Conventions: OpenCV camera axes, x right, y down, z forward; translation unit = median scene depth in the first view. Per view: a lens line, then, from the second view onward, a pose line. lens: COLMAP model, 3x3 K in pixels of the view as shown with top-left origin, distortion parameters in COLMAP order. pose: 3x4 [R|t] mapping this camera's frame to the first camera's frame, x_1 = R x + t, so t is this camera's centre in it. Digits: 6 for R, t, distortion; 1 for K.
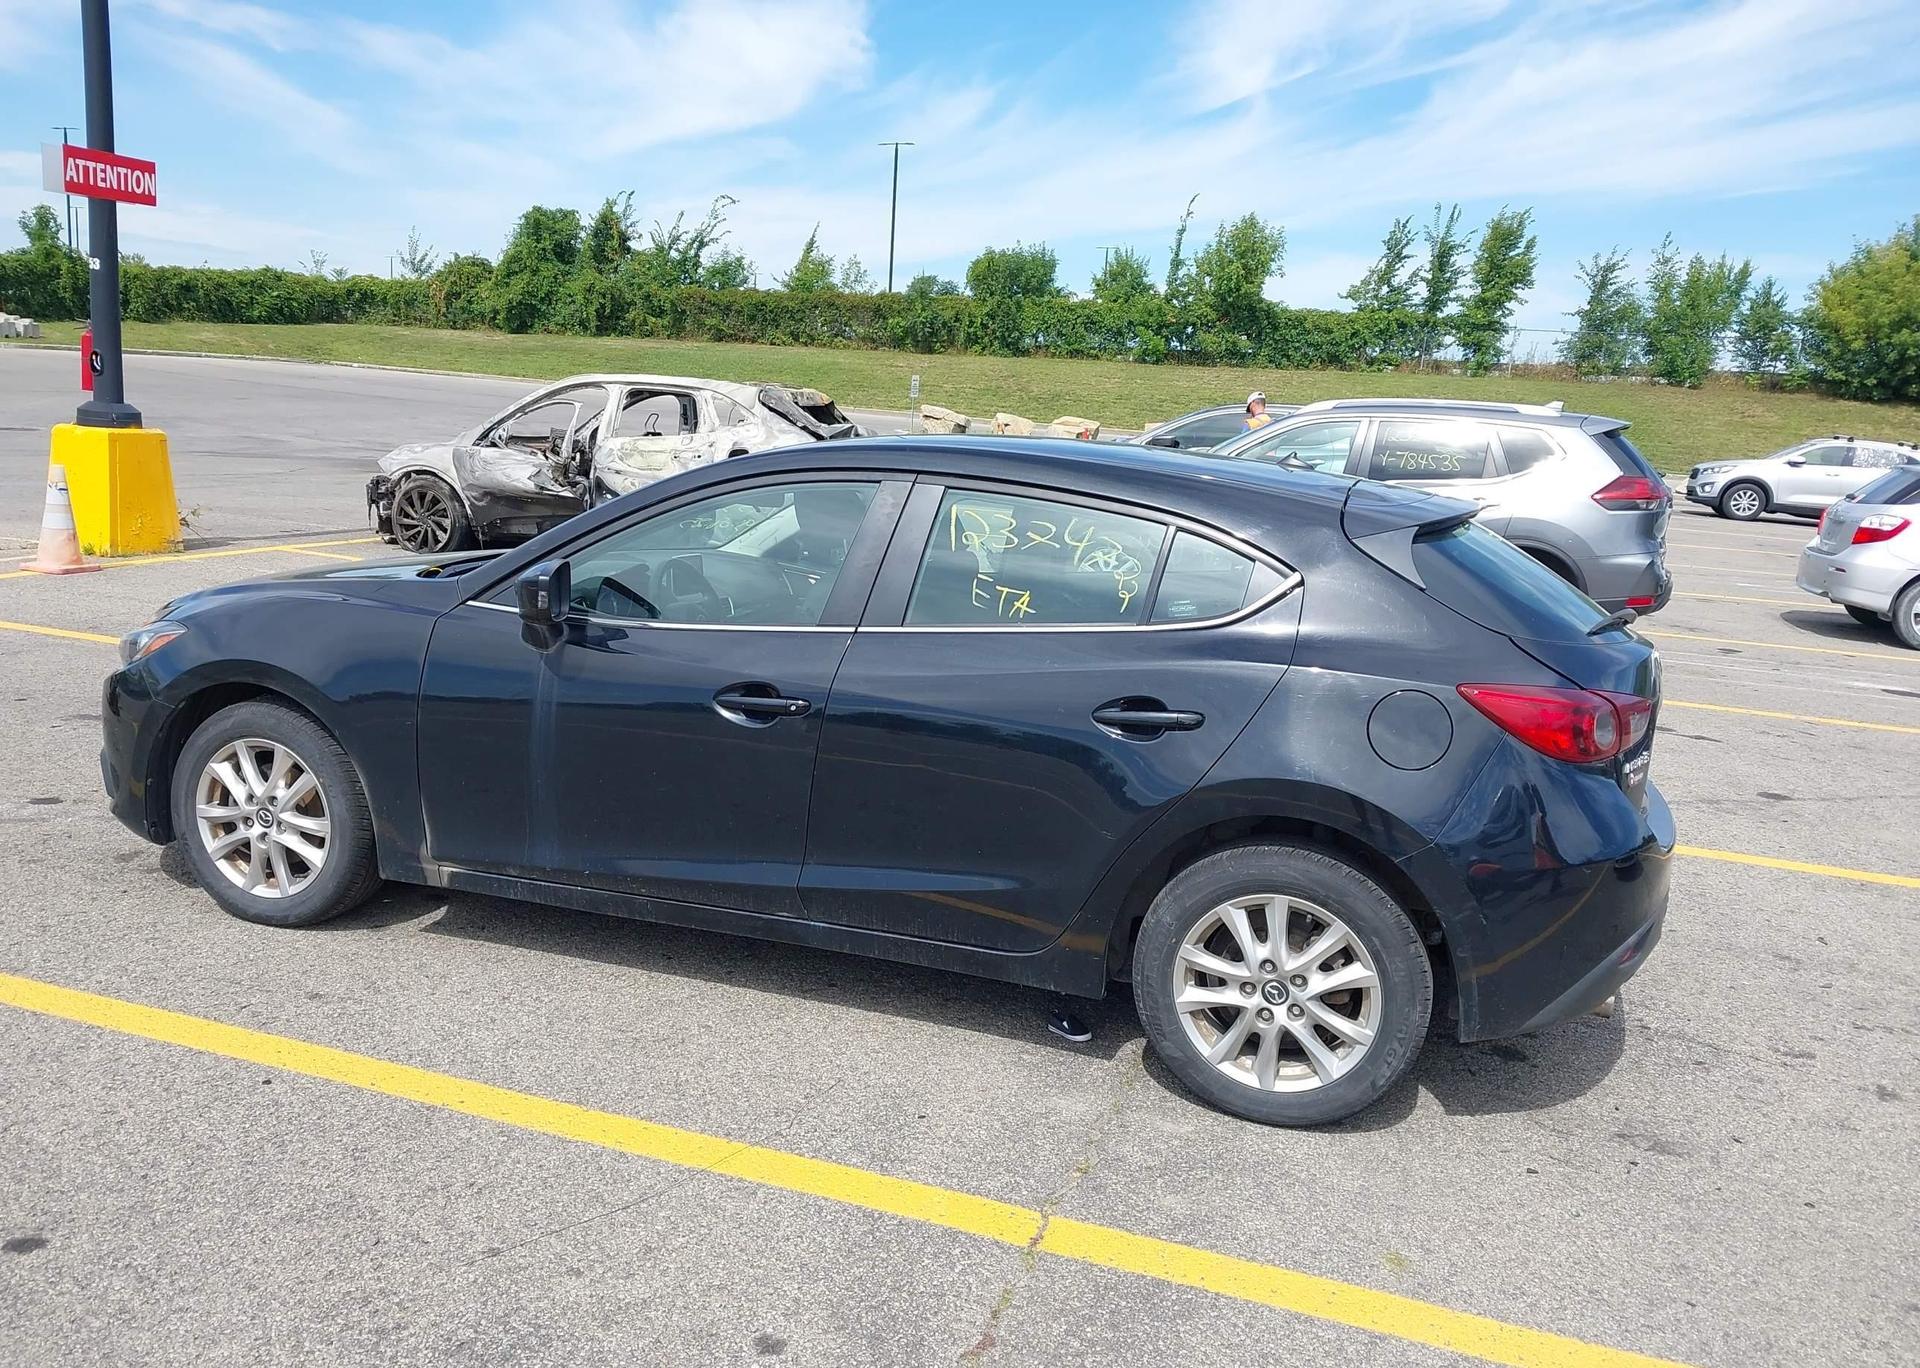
lens RADIAL K [[1526.5, 0, 968.7], [0, 1526.5, 686.8], [0, 0, 1]] dist [0.015365, -0.013073]
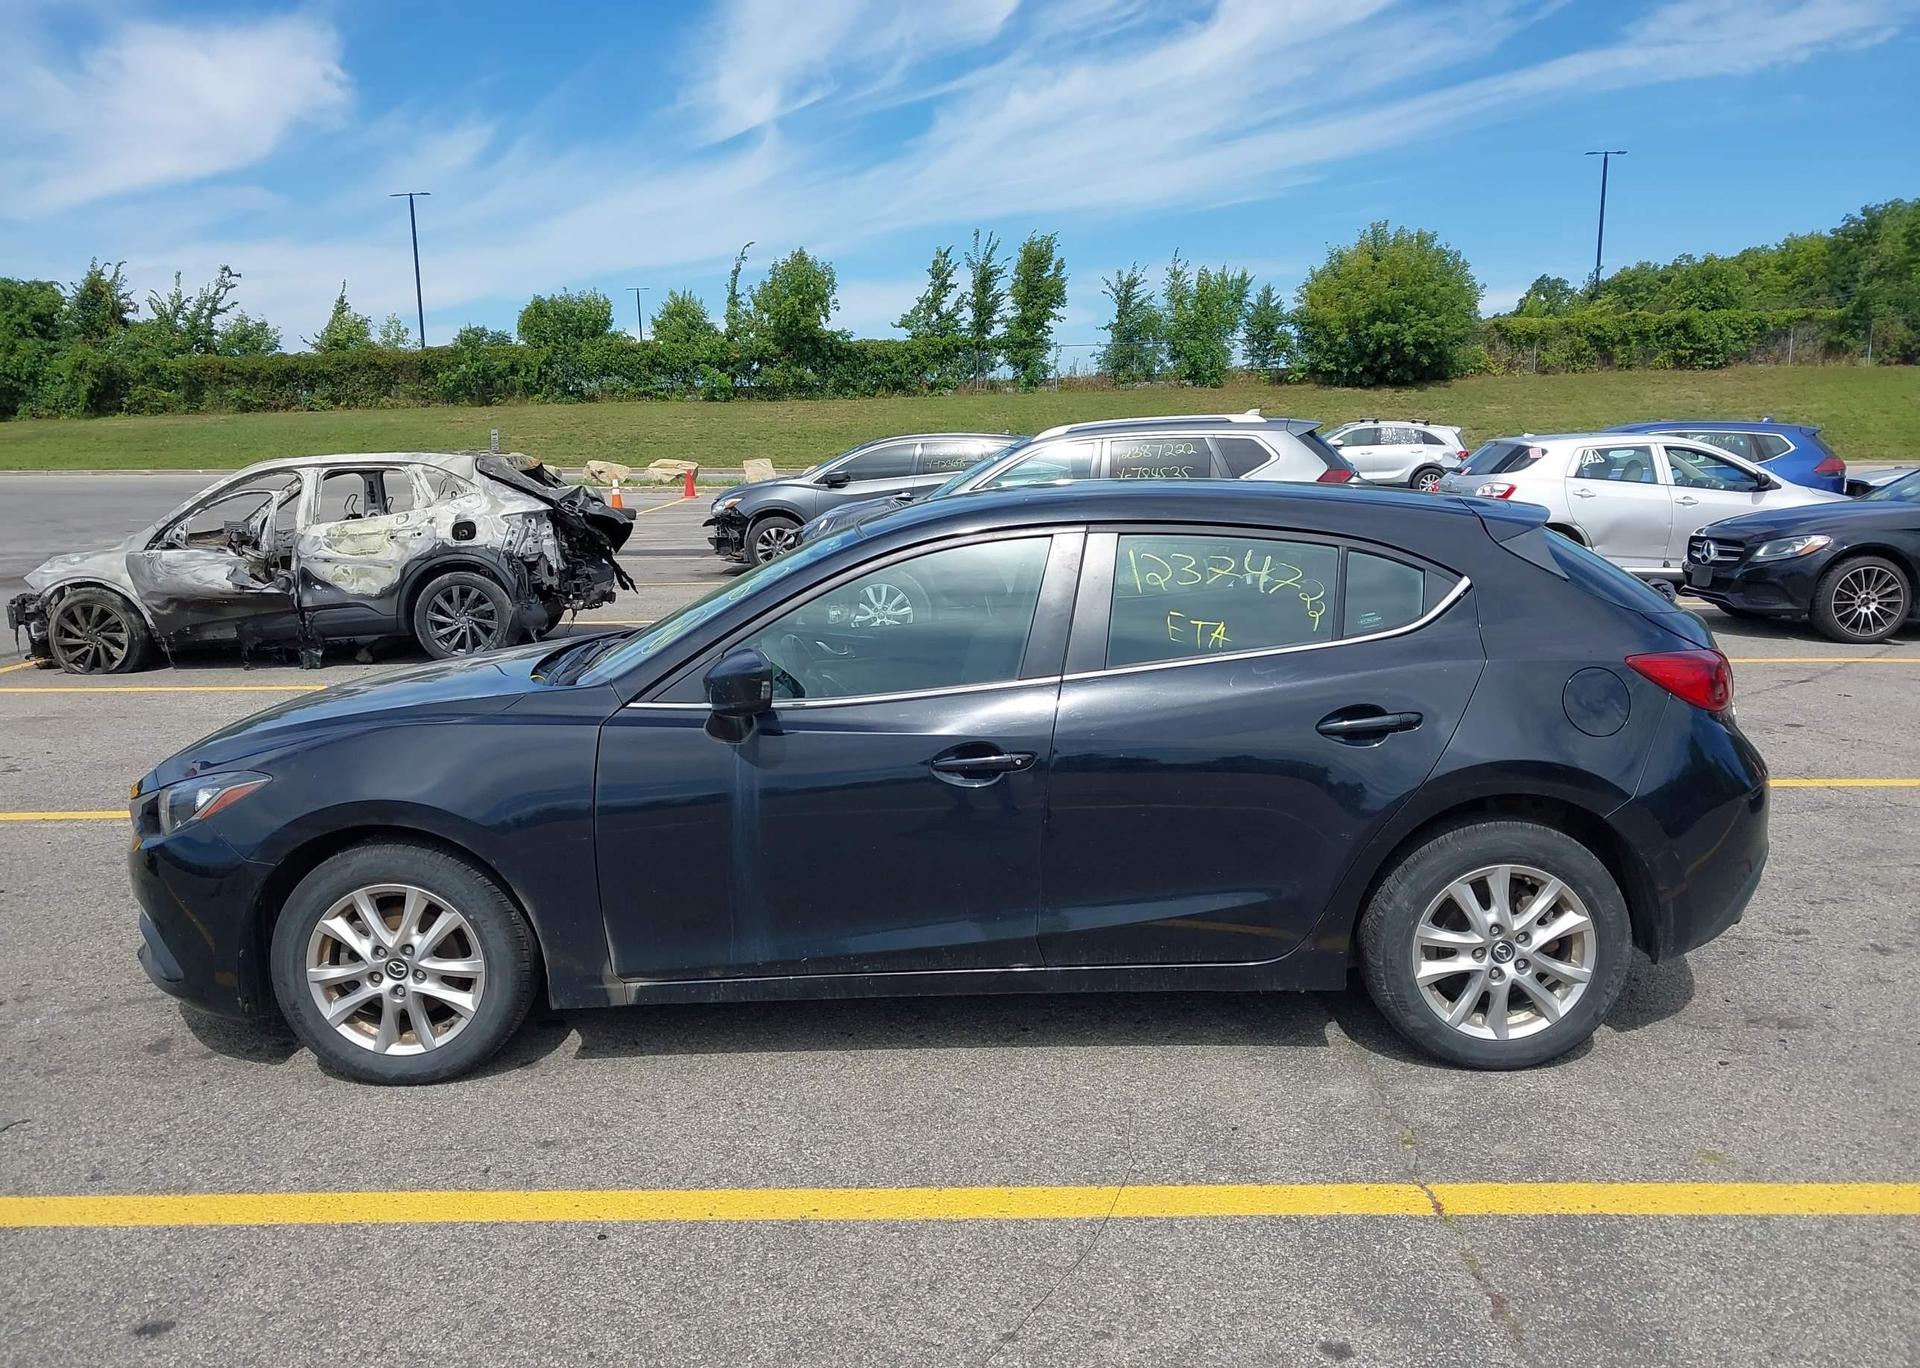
lens RADIAL K [[1510.2, 0, 972.8], [0, 1510.2, 706.8], [0, 0, 1]] dist [0.066687, -0.105620]
pose [[0.950507, -0.131865, 0.281334, -0.129088], [0.133928, 0.990919, 0.011973, -0.011909], [-0.280358, 0.026298, 0.959535, 0.010820]]
